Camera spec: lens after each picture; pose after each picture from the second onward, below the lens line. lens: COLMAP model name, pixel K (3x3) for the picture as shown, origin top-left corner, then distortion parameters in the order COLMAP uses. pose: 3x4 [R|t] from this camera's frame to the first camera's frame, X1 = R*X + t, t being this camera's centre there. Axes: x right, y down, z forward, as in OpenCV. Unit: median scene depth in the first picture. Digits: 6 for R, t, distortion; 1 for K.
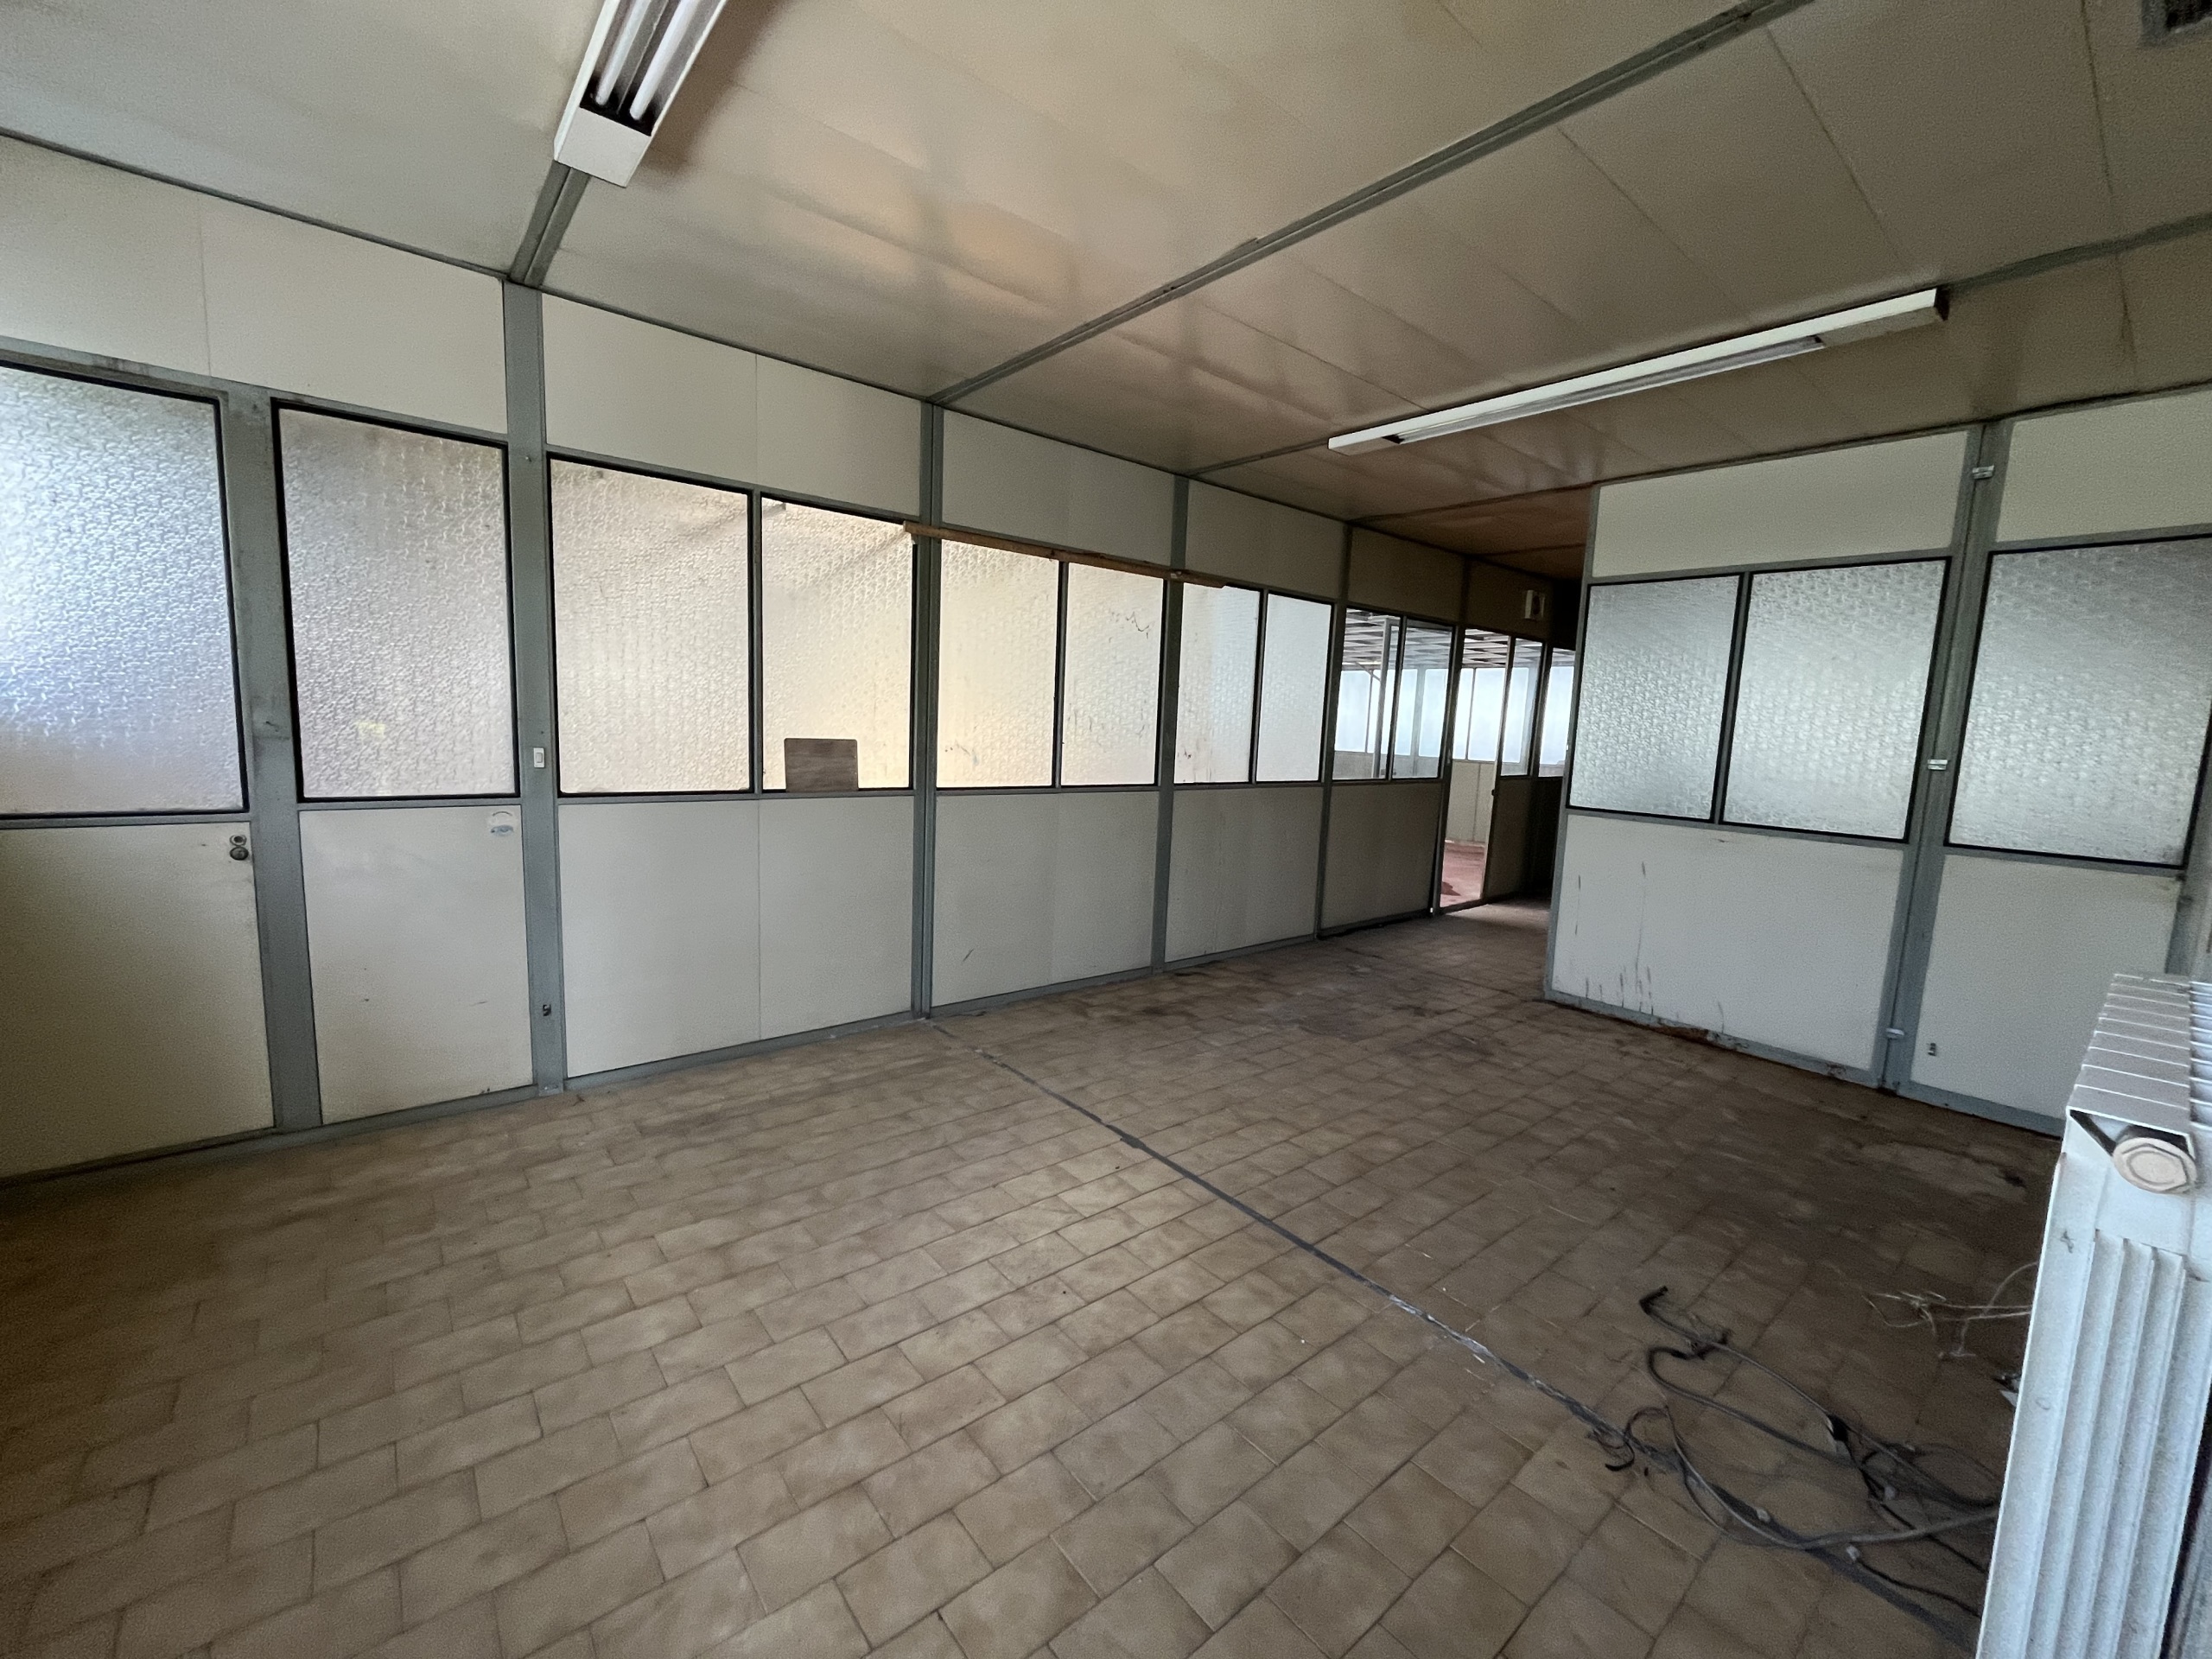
lens RADIAL K [[896.8, 0, 1102.8], [0, 896.8, 831.8], [0, 0, 1]] dist [-0.002199, -0.000653]
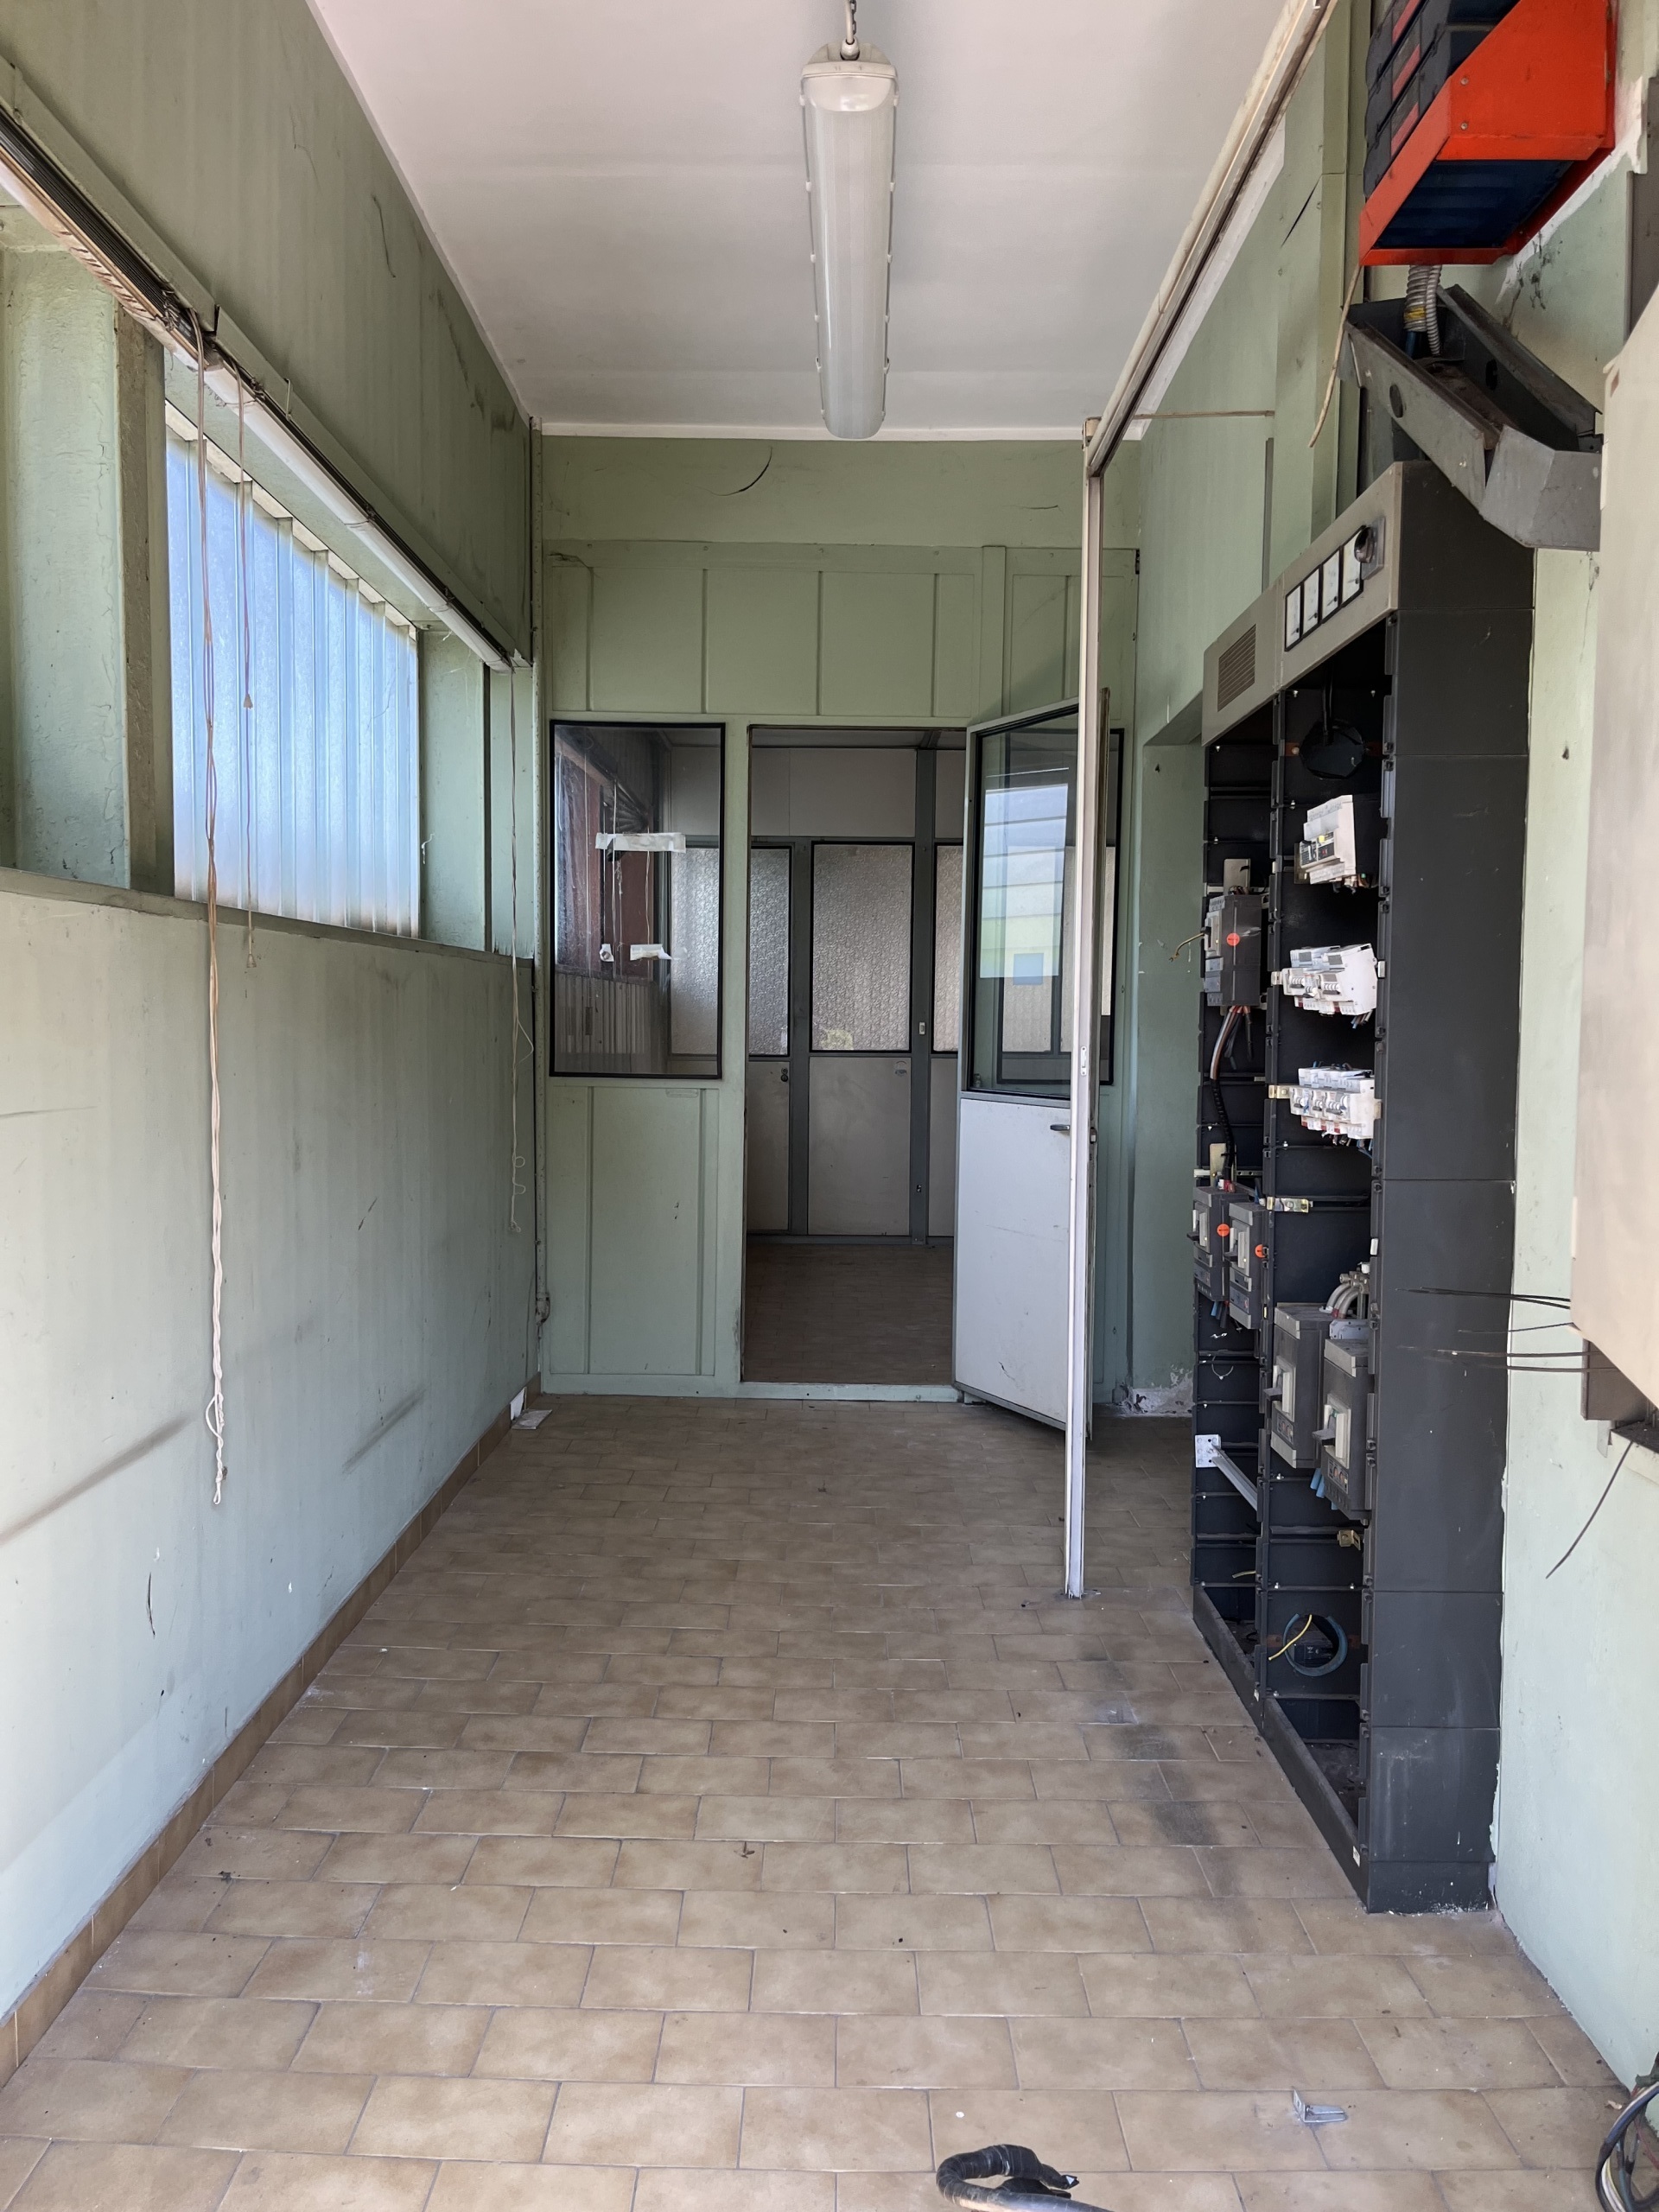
lens RADIAL K [[1693.9, 0, 829.1], [0, 1693.9, 1106.3], [0, 0, 1]] dist [0.041683, -0.065007]
pose [[0.766530, 0.005531, -0.642184, 1.341838], [-0.057966, 0.996477, -0.060608, 0.281785], [0.639587, 0.083683, 0.764151, -1.593921]]
